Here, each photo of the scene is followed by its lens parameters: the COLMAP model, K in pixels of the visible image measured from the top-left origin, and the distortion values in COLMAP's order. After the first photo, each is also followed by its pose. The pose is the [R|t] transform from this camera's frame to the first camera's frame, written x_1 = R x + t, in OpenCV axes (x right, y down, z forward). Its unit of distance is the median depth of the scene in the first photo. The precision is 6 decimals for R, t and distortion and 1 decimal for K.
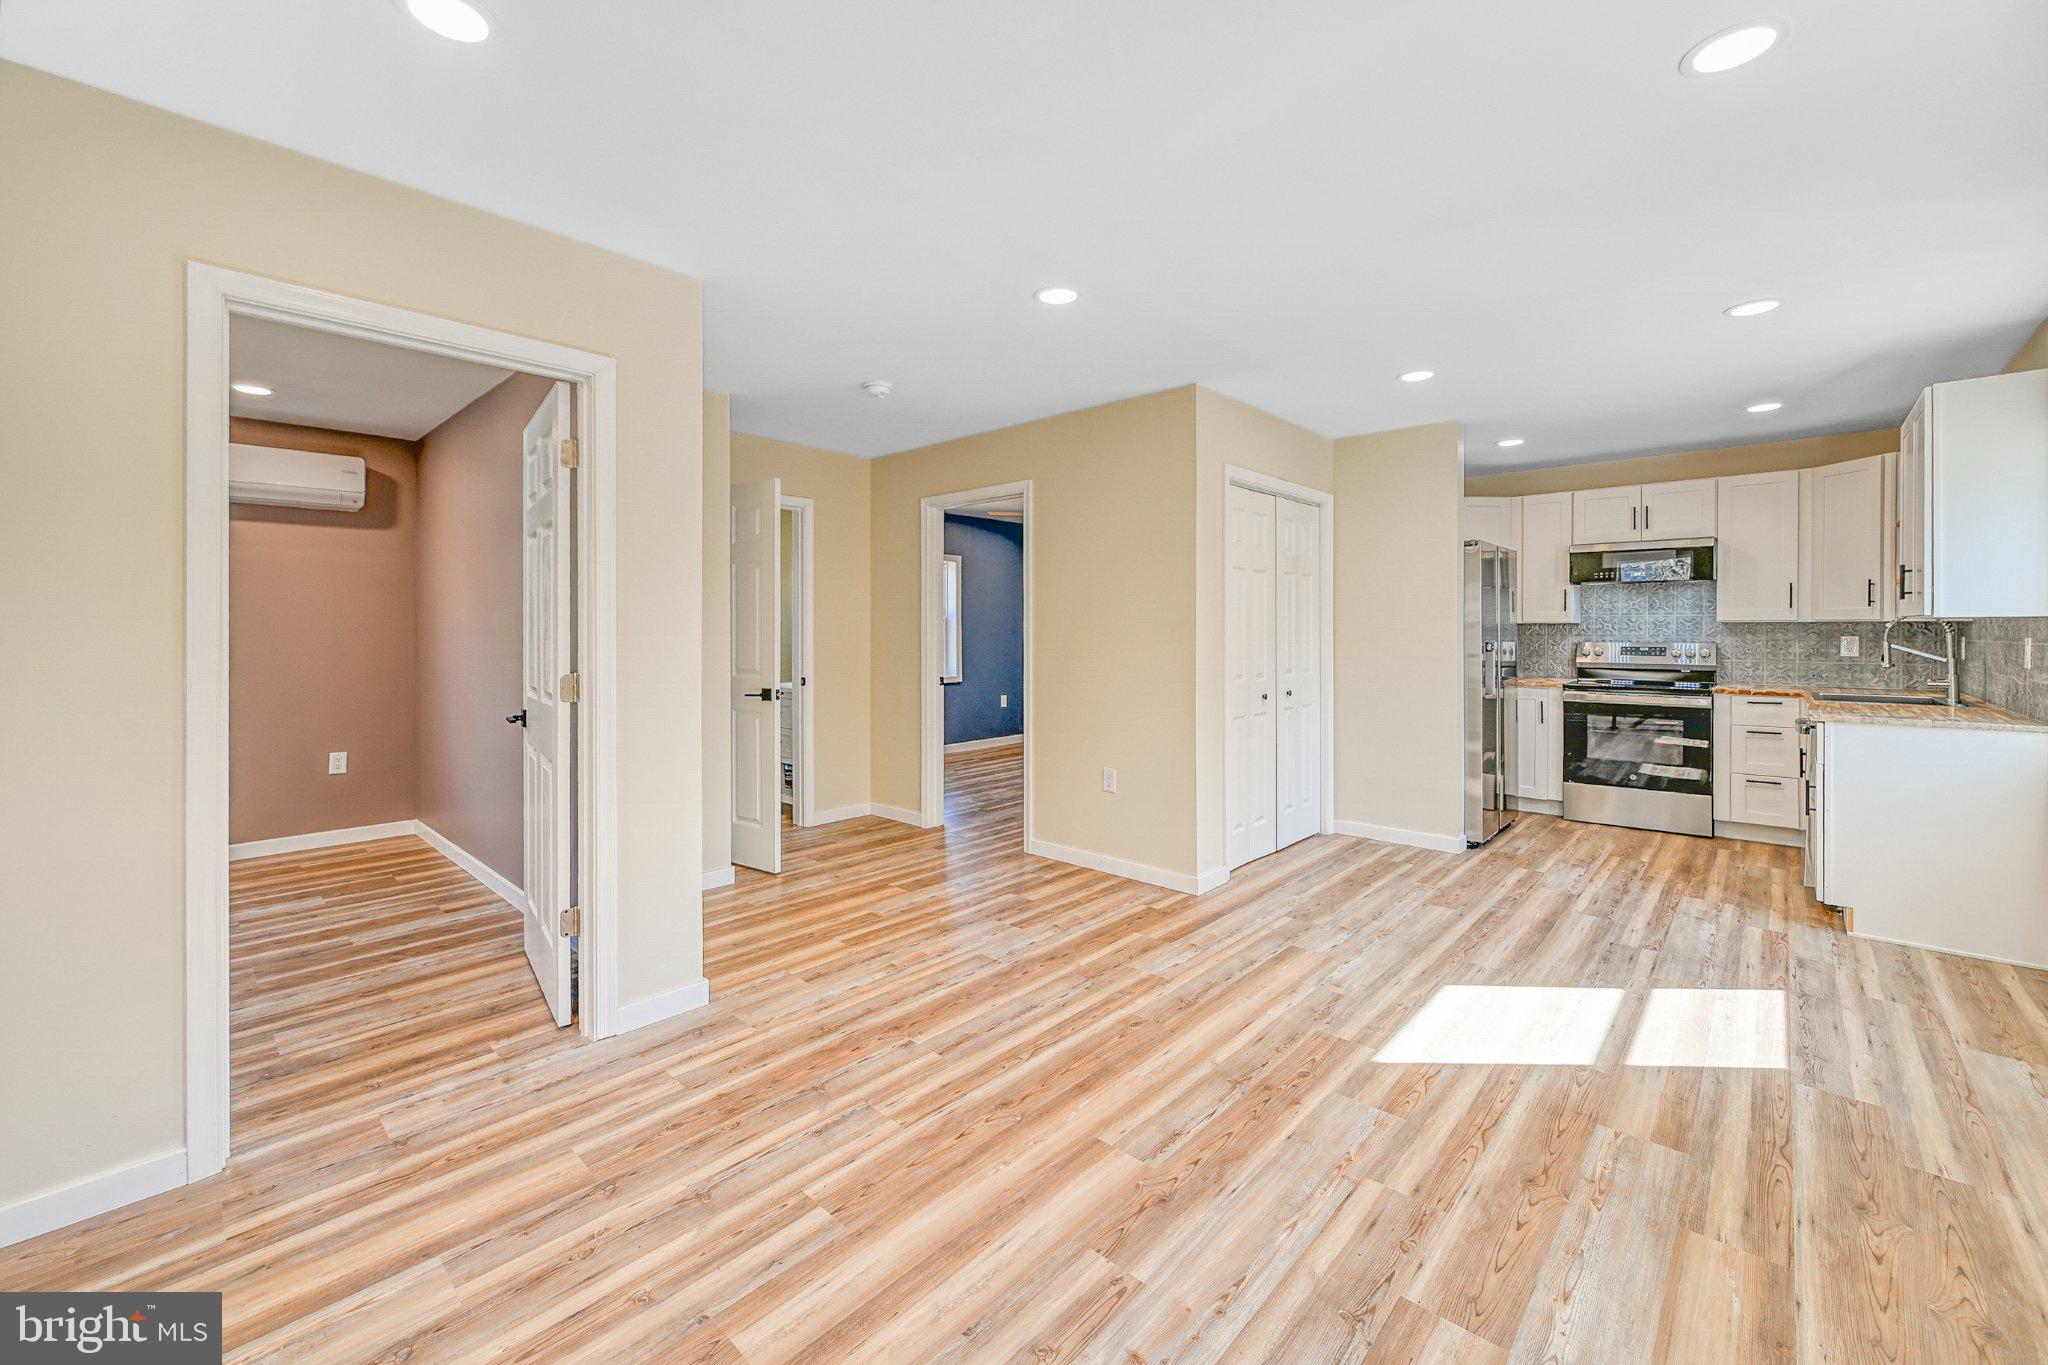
lens RADIAL K [[821.2, 0, 986.5], [0, 821.2, 639.4], [0, 0, 1]] dist [-0.006401, 0.000287]
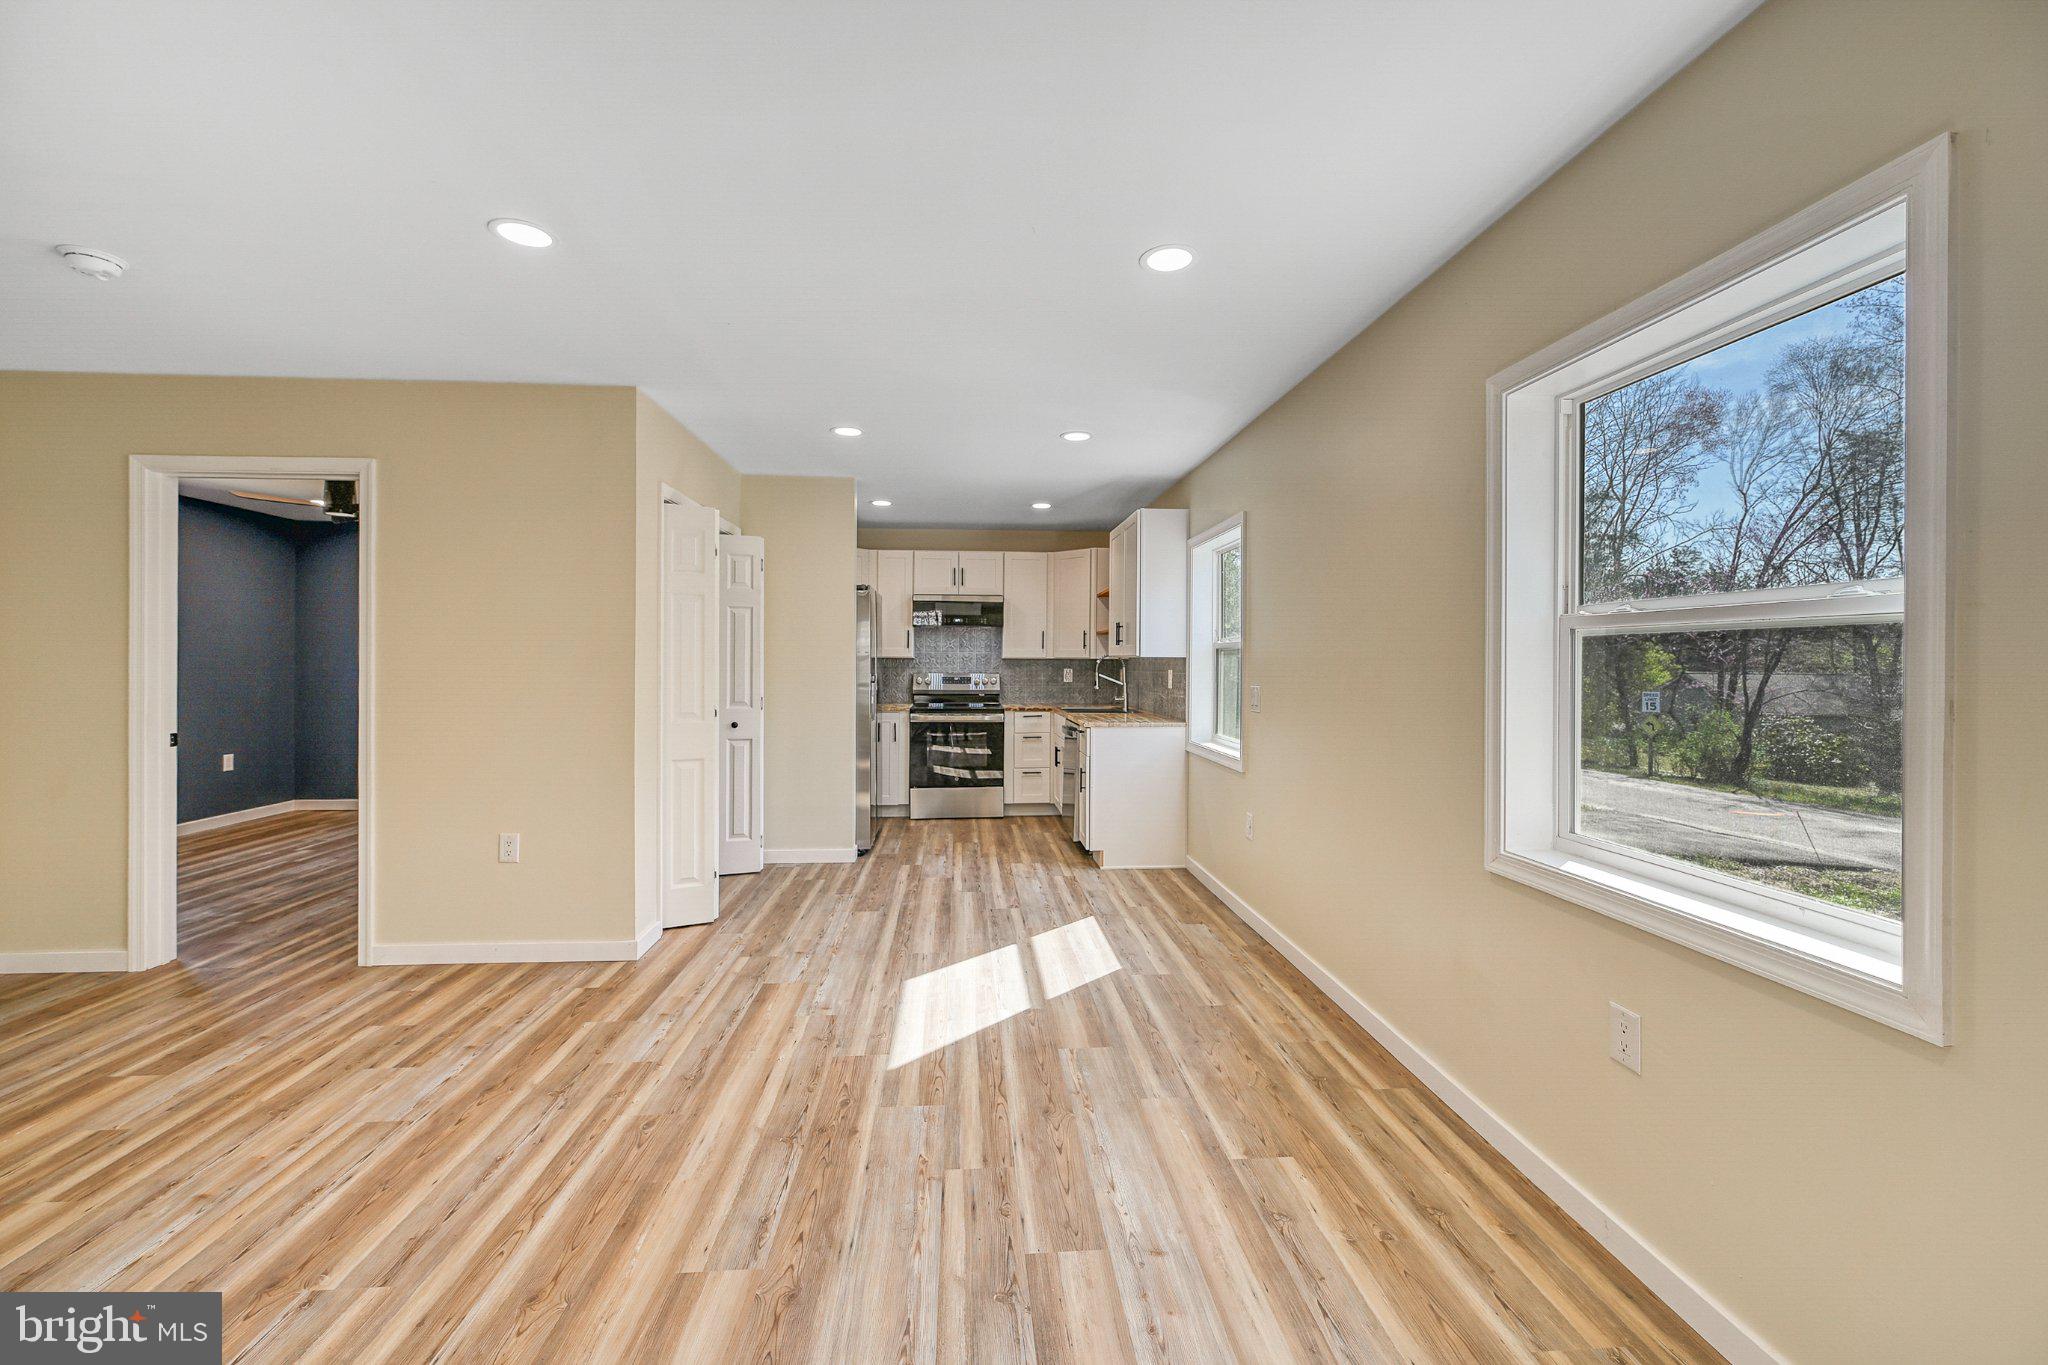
lens RADIAL K [[821.2, 0, 1017.9], [0, 821.2, 663.4], [0, 0, 1]] dist [-0.006401, 0.000287]
pose [[0.663677, 0.003278, 0.748012, -0.118251], [0.004500, 0.999955, -0.008375, -0.000938], [-0.748006, 0.008924, 0.663632, 0.084487]]
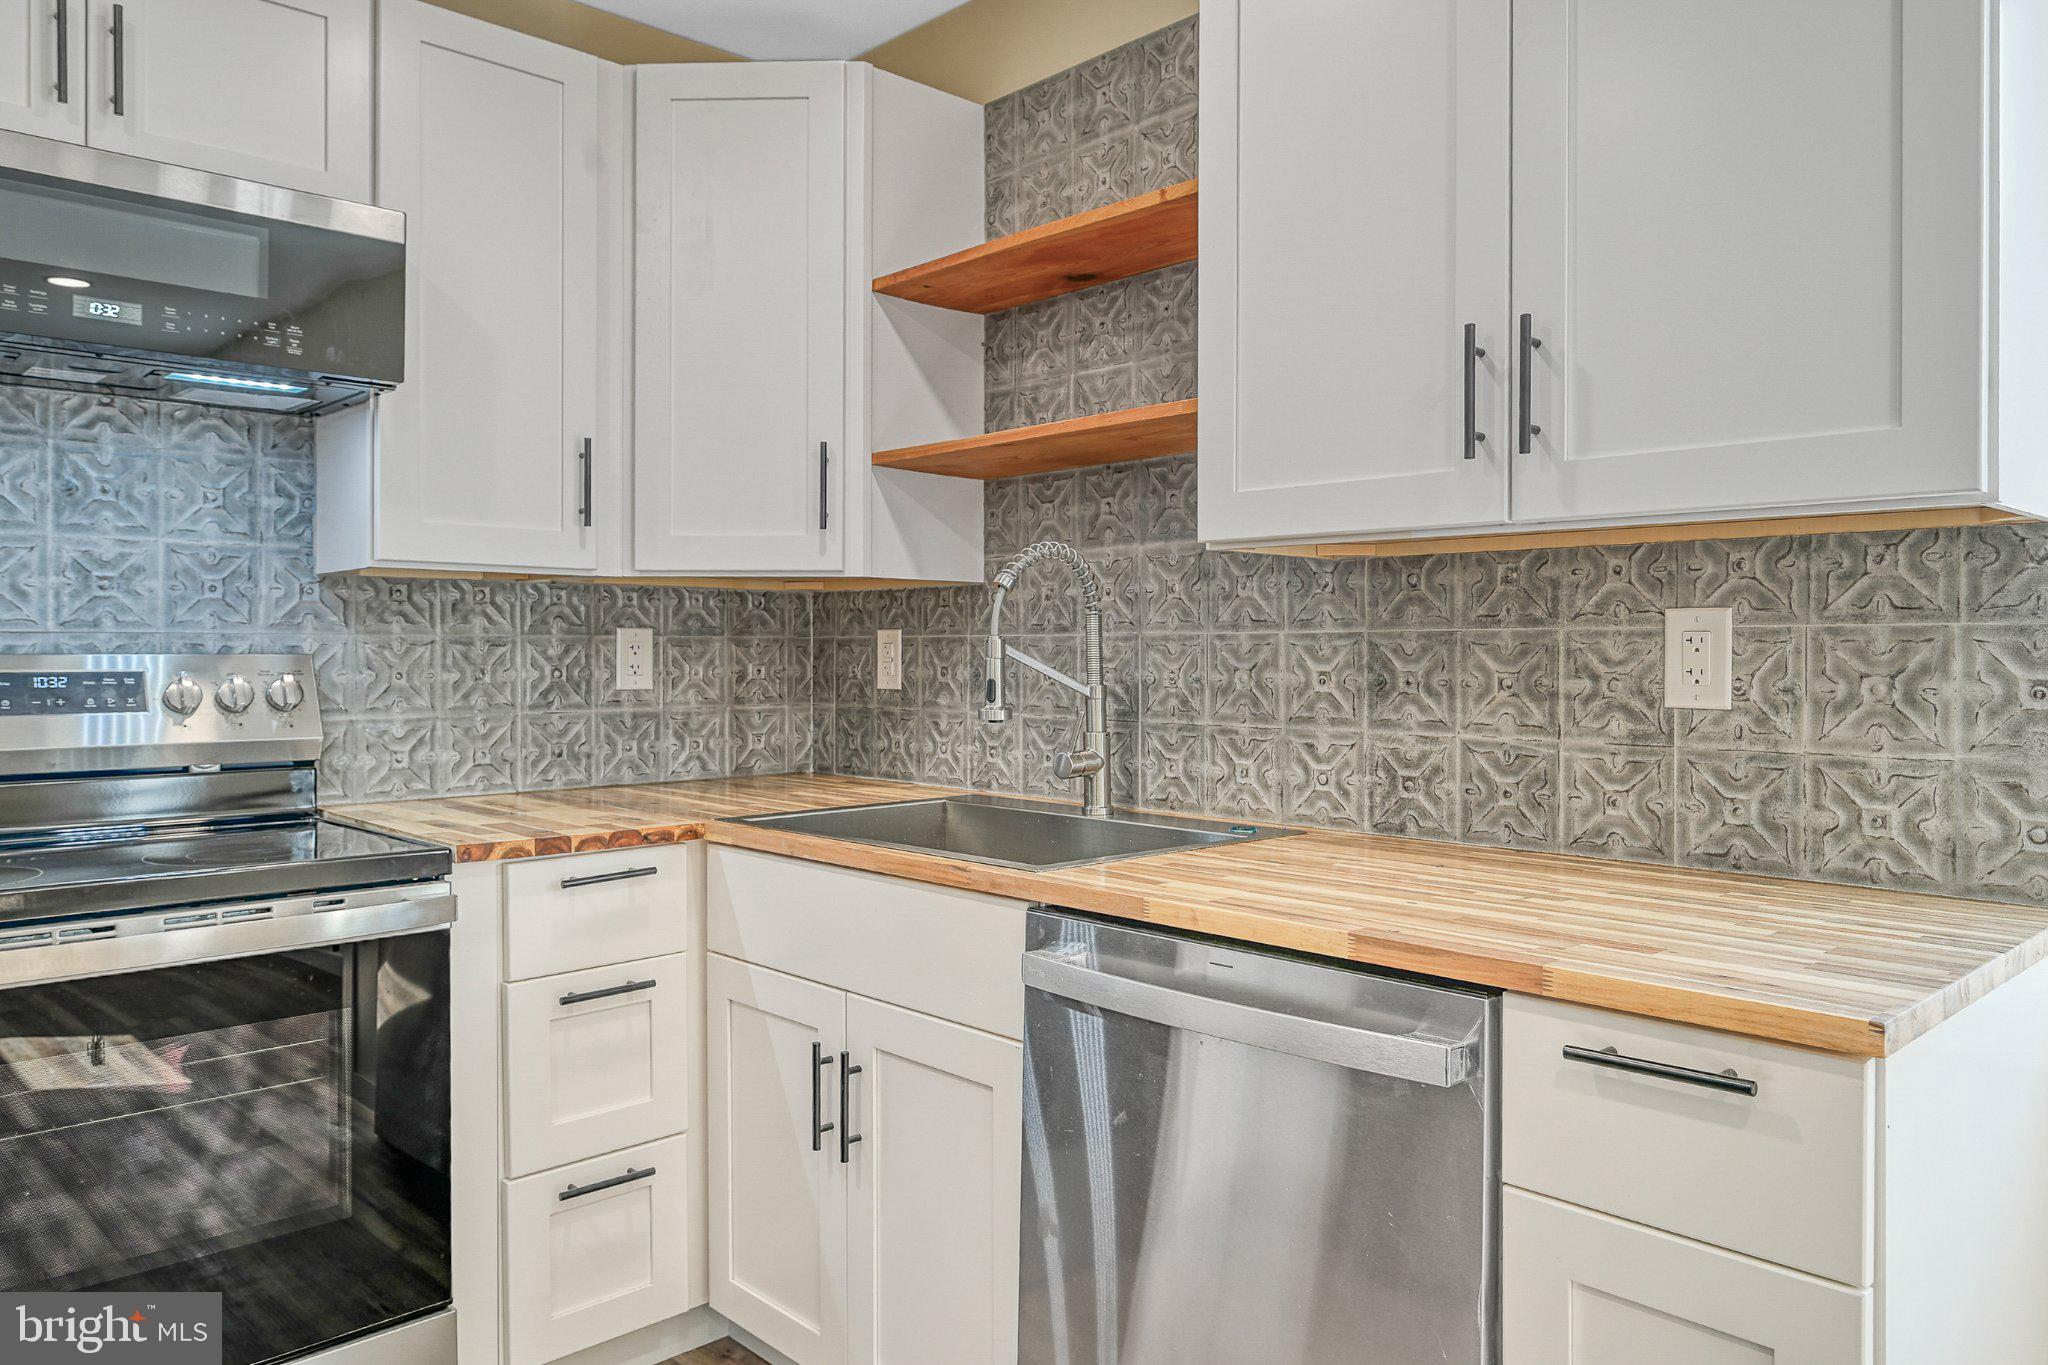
lens RADIAL K [[1412.5, 0, 1041.0], [0, 1412.5, 651.5], [0, 0, 1]] dist [-0.020332, -0.004489]
pose [[0.023588, 0.000594, 0.999722, 0.513469], [0.012416, 0.999923, -0.000887, 0.008541], [-0.999645, 0.012433, 0.023579, 0.858552]]
